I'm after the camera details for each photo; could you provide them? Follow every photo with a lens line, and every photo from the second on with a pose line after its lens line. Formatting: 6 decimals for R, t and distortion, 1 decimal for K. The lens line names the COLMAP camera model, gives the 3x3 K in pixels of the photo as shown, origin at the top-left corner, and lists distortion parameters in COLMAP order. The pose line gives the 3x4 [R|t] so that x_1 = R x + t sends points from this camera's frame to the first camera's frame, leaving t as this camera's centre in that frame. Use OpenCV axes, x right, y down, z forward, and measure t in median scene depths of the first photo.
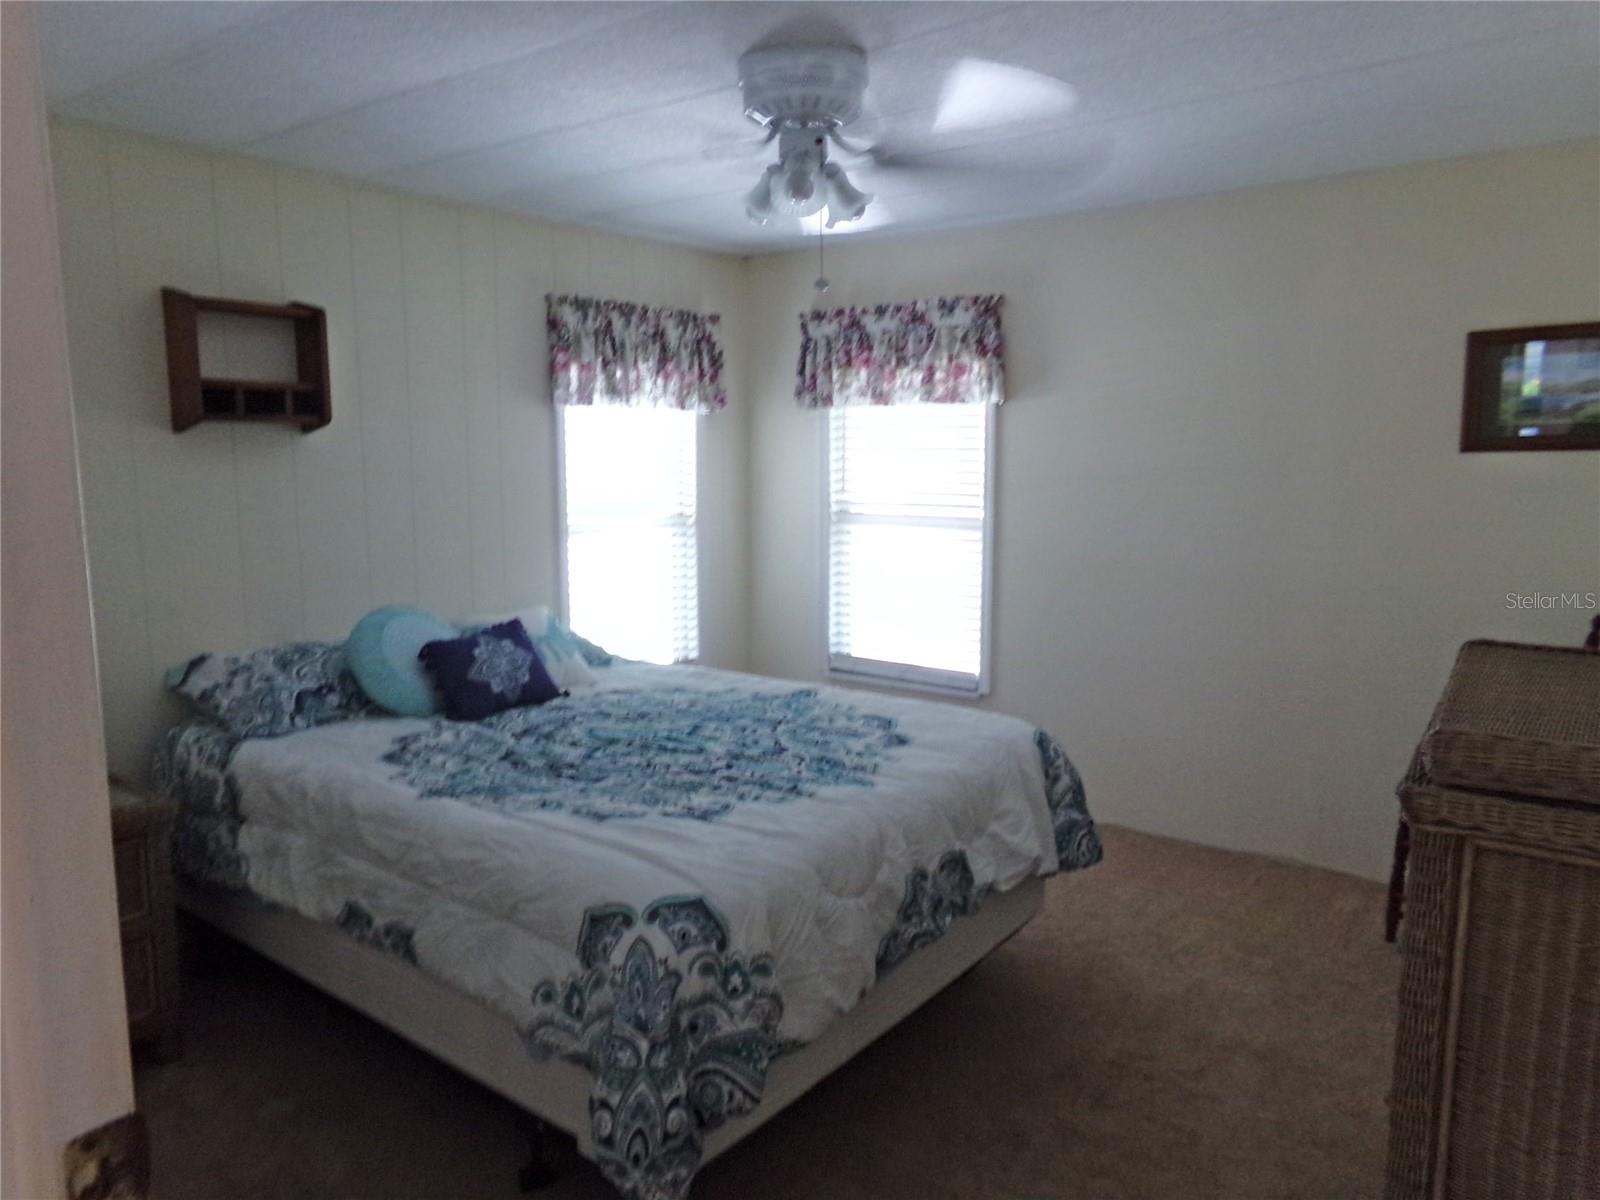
lens RADIAL K [[1096.9, 0, 800.0], [0, 1096.9, 608.2], [0, 0, 1]] dist [-0.005547, 0.002137]
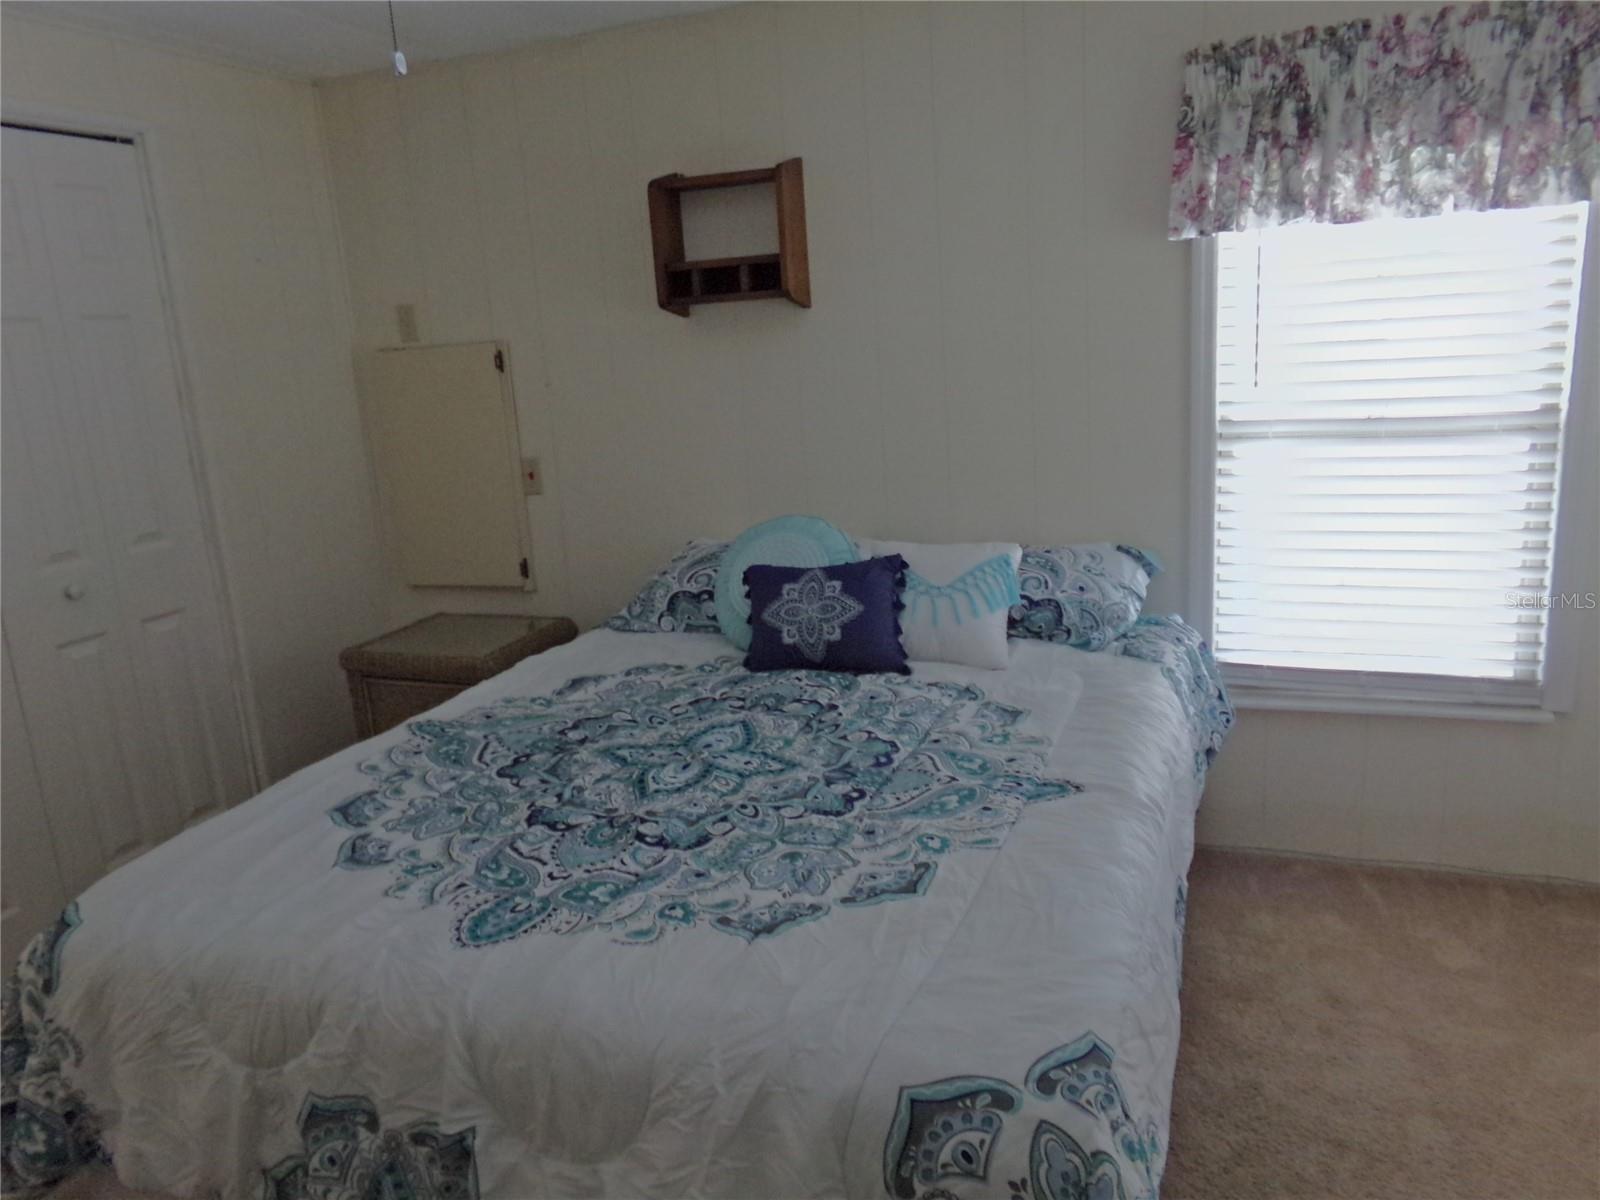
lens RADIAL K [[1123.5, 0, 794.3], [0, 1123.5, 616.9], [0, 0, 1]] dist [-0.002716, 0.003964]
pose [[0.288268, 0.217113, -0.932611, 0.505478], [-0.072124, 0.976112, 0.204947, -0.114139], [0.954830, 0.008184, 0.297041, 0.798071]]
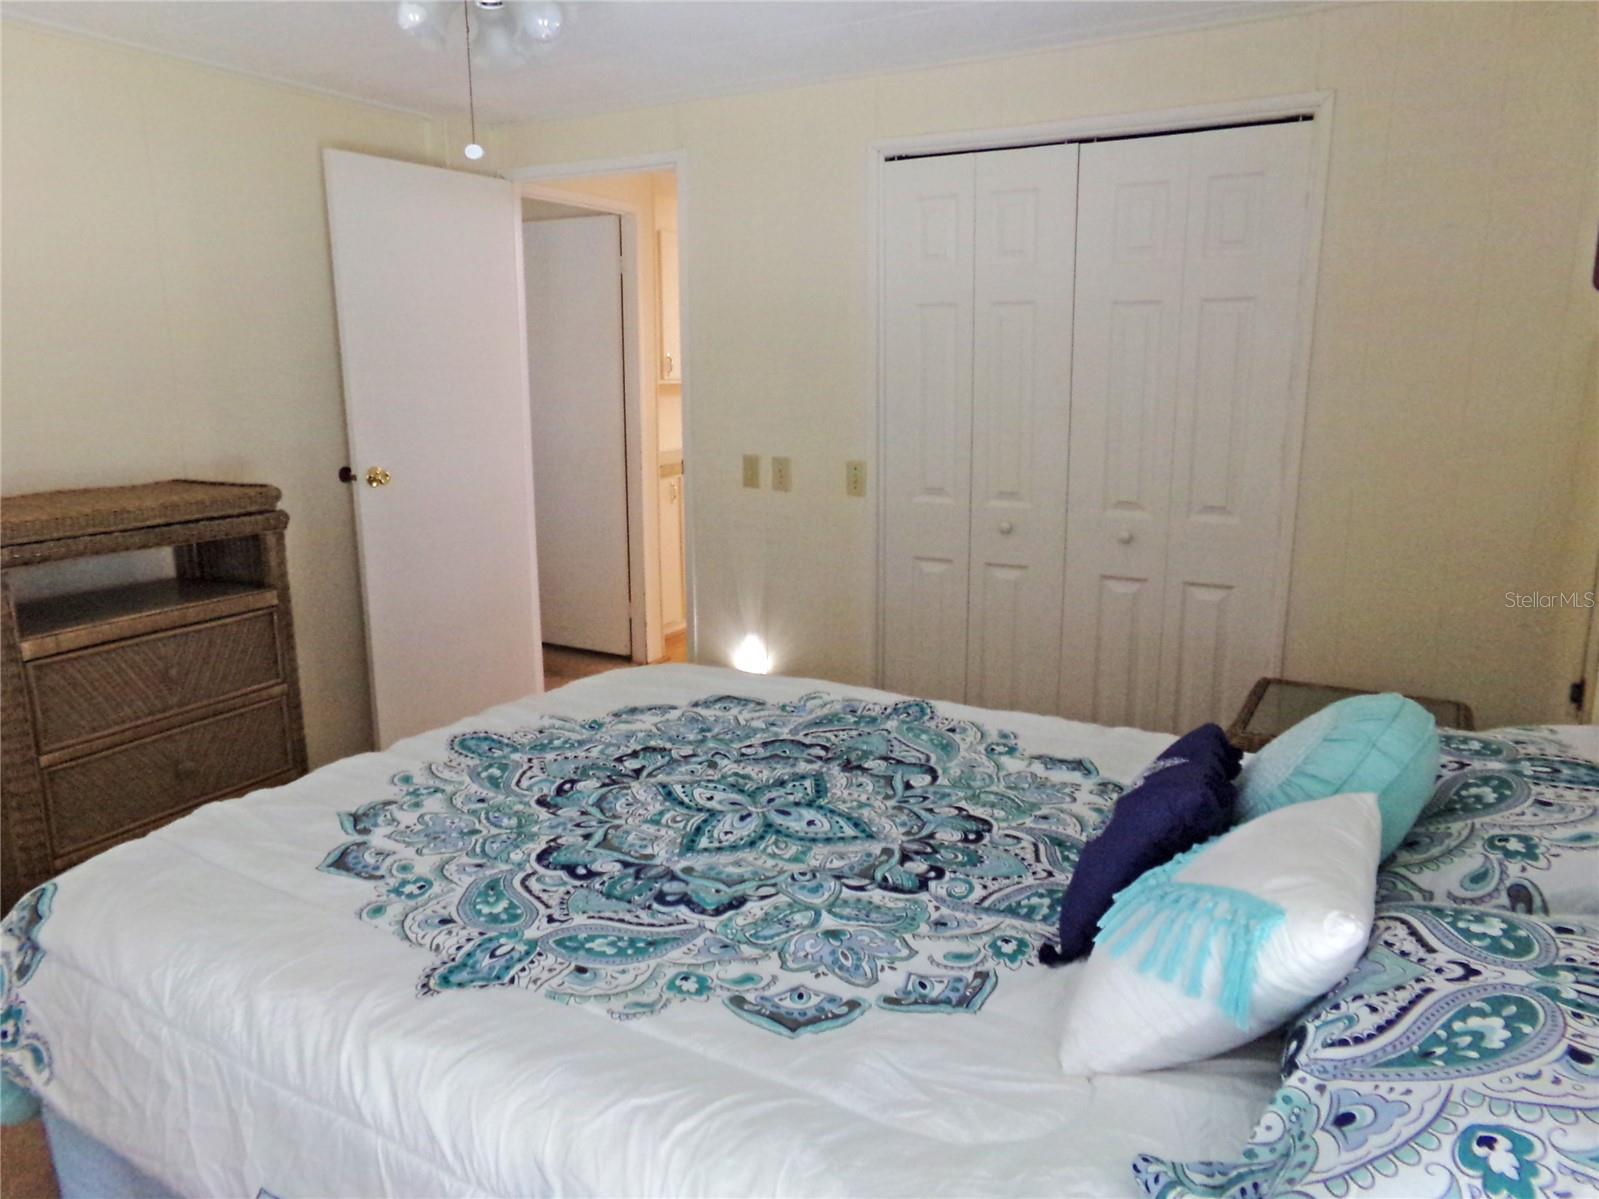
lens RADIAL K [[1158.1, 0, 799.5], [0, 1158.1, 599.5], [0, 0, 1]] dist [-0.002891, -0.000321]
pose [[-0.991510, 0.034381, -0.125402, -0.078847], [-0.009660, 0.942268, 0.334722, -0.213260], [0.129670, 0.333091, -0.933936, 1.516310]]
